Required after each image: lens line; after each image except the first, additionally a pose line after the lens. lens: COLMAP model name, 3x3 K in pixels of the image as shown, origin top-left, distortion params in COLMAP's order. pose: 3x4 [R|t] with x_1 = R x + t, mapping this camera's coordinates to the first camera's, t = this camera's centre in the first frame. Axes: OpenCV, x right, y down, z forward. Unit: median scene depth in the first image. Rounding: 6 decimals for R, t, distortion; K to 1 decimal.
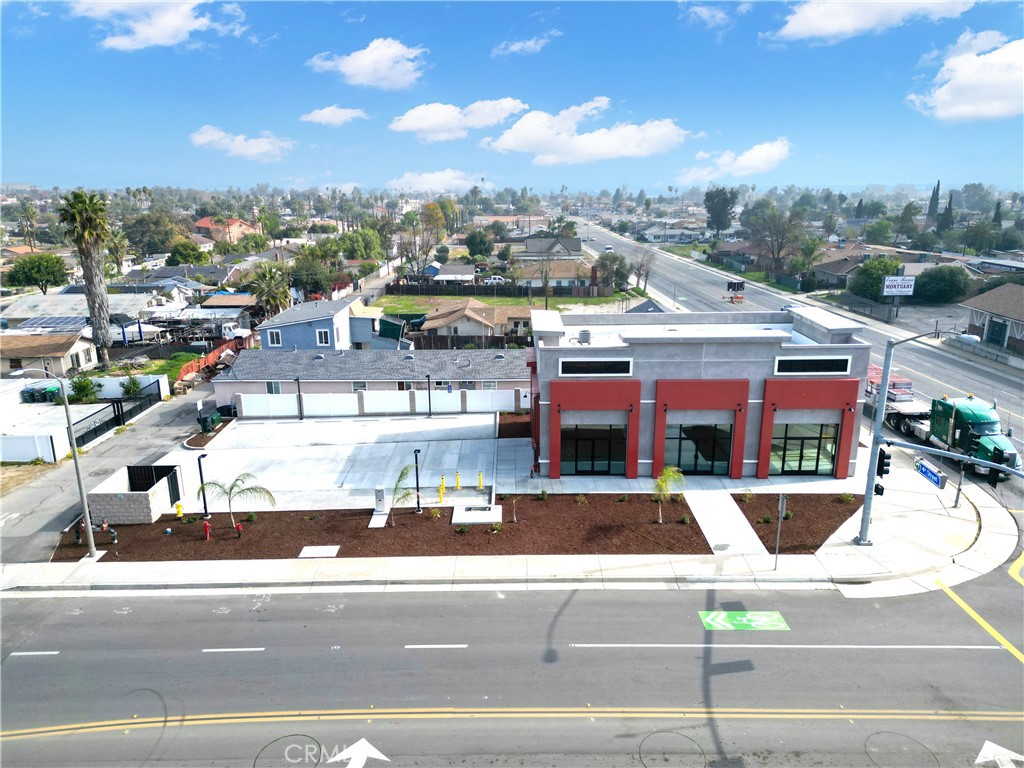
lens RADIAL K [[712.9, 0, 507.6], [0, 712.9, 387.7], [0, 0, 1]] dist [0.092091, -0.094971]
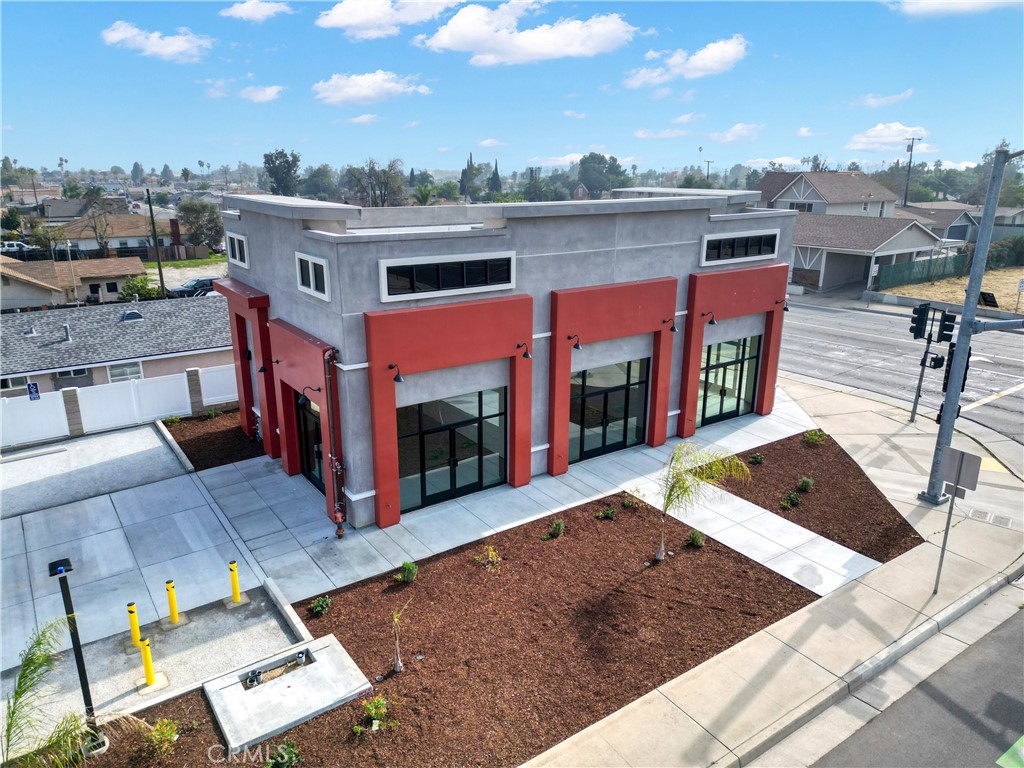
lens RADIAL K [[712.9, 0, 507.6], [0, 712.9, 387.7], [0, 0, 1]] dist [0.092091, -0.094971]
pose [[0.818439, -0.160669, 0.551673, -0.113893], [0.150334, 0.986543, 0.064291, 0.019075], [-0.554578, 0.030316, 0.831579, 0.554810]]
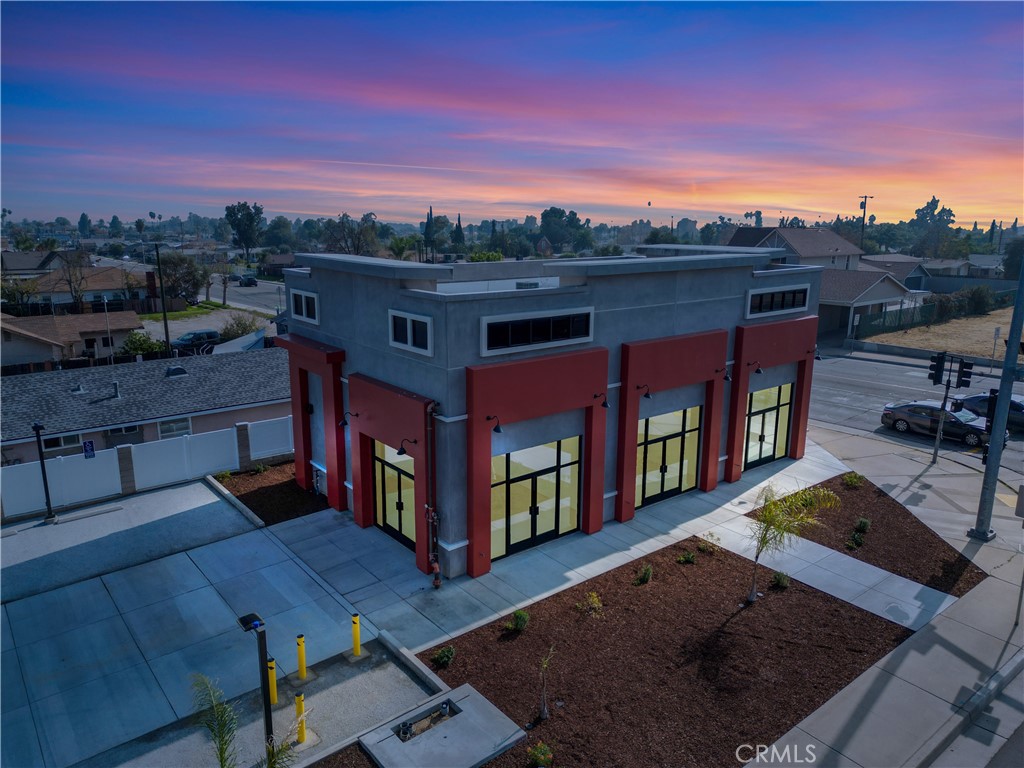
lens RADIAL K [[712.9, 0, 507.6], [0, 712.9, 387.7], [0, 0, 1]] dist [0.092091, -0.094971]
pose [[0.778460, -0.133511, 0.613331, -0.193907], [0.162612, 0.986654, 0.008384, 0.002937], [-0.606265, 0.093209, 0.789782, 0.591186]]
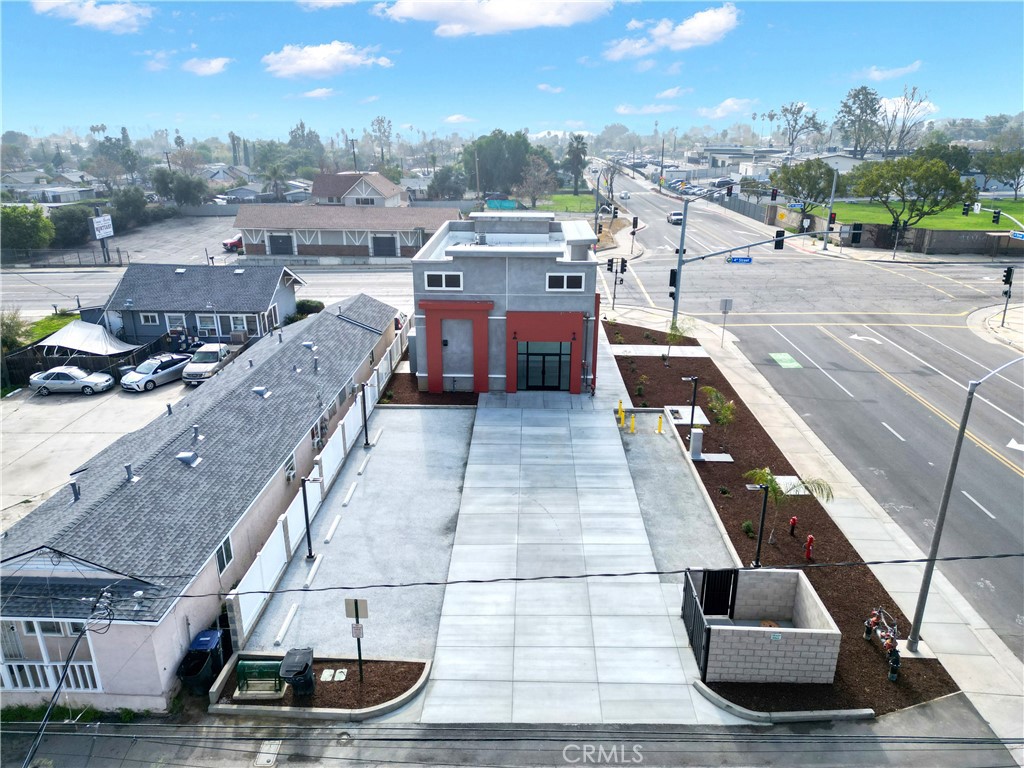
lens RADIAL K [[712.9, 0, 507.6], [0, 712.9, 387.7], [0, 0, 1]] dist [0.092091, -0.094971]
pose [[0.027745, -0.334485, 0.941992, -0.908051], [0.275399, 0.908443, 0.314461, -0.232438], [-0.960930, 0.250699, 0.117321, 0.985062]]
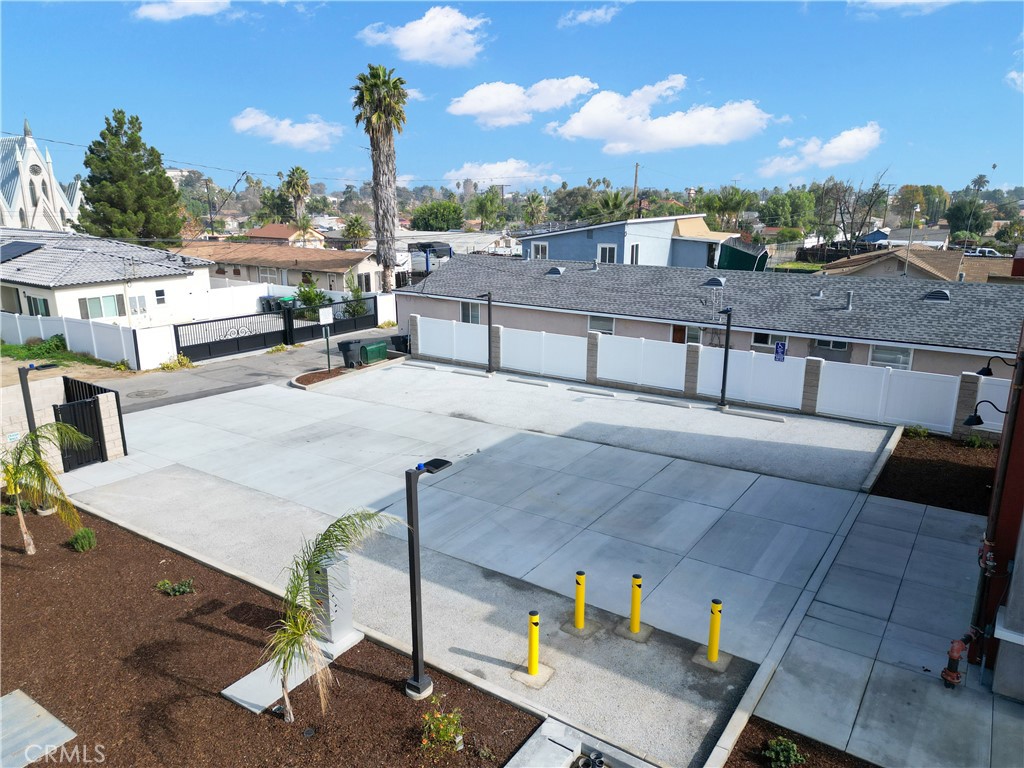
lens RADIAL K [[712.9, 0, 507.6], [0, 712.9, 387.7], [0, 0, 1]] dist [0.092091, -0.094971]
pose [[0.821968, 0.156377, -0.547644, 0.030460], [-0.161201, 0.986126, 0.039634, 0.040488], [0.546244, 0.055703, 0.835772, 0.699641]]
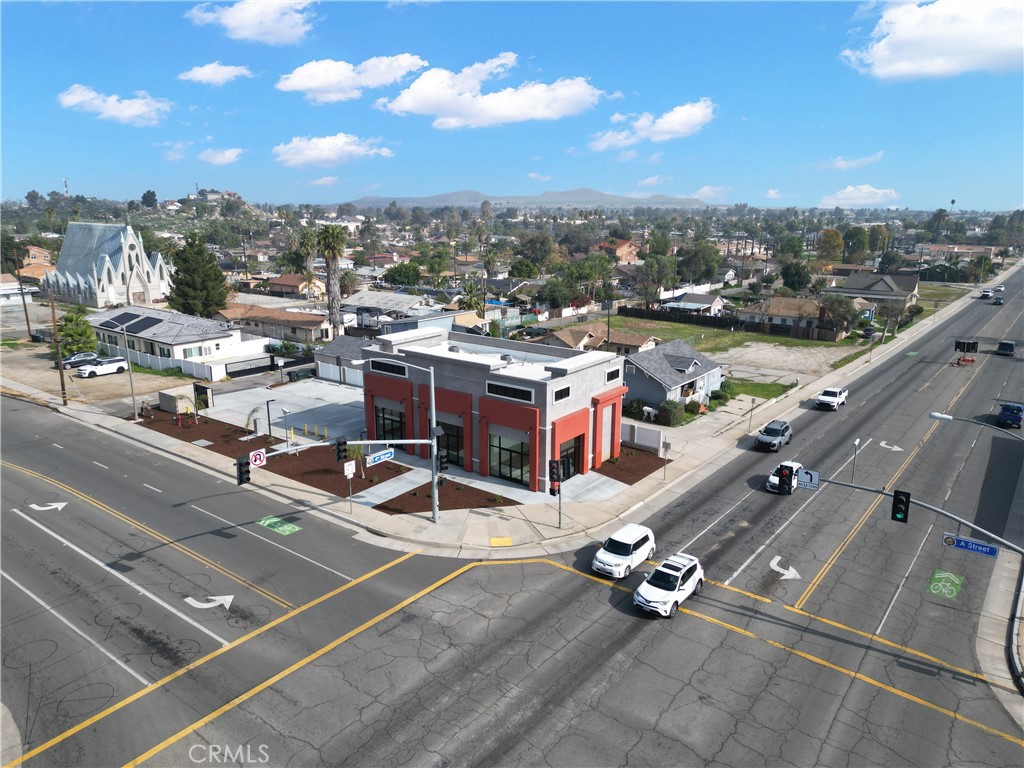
lens RADIAL K [[712.9, 0, 507.6], [0, 712.9, 387.7], [0, 0, 1]] dist [0.092091, -0.094971]
pose [[0.796613, 0.162110, -0.582347, 1.070689], [-0.176308, 0.983792, 0.032683, -0.073009], [0.578207, 0.076637, 0.812283, 0.001344]]
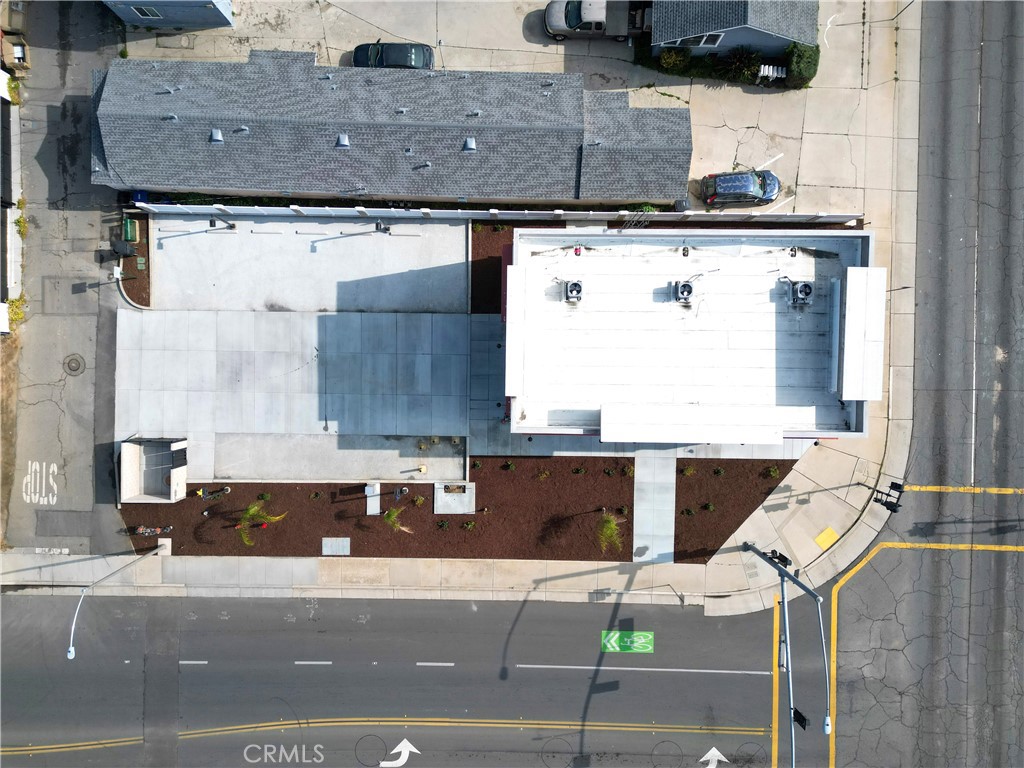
lens RADIAL K [[712.9, 0, 507.6], [0, 712.9, 387.7], [0, 0, 1]] dist [0.092091, -0.094971]
pose [[0.999922, 0.007868, 0.009727, 0.029634], [-0.011402, 0.253130, 0.967365, -0.910011], [0.005149, -0.967400, 0.253200, 0.771562]]
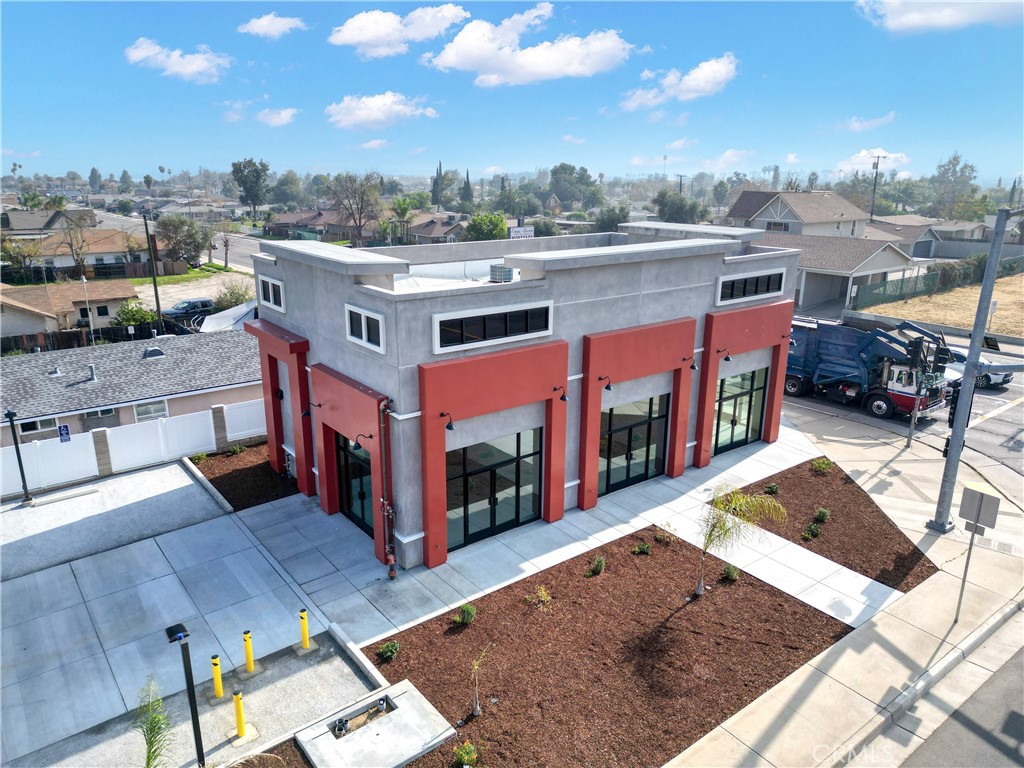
lens RADIAL K [[712.9, 0, 507.6], [0, 712.9, 387.7], [0, 0, 1]] dist [0.092091, -0.094971]
pose [[0.790261, -0.165889, 0.589889, -0.162218], [0.158415, 0.985241, 0.064845, -0.016050], [-0.591939, 0.042203, 0.804877, 0.564169]]
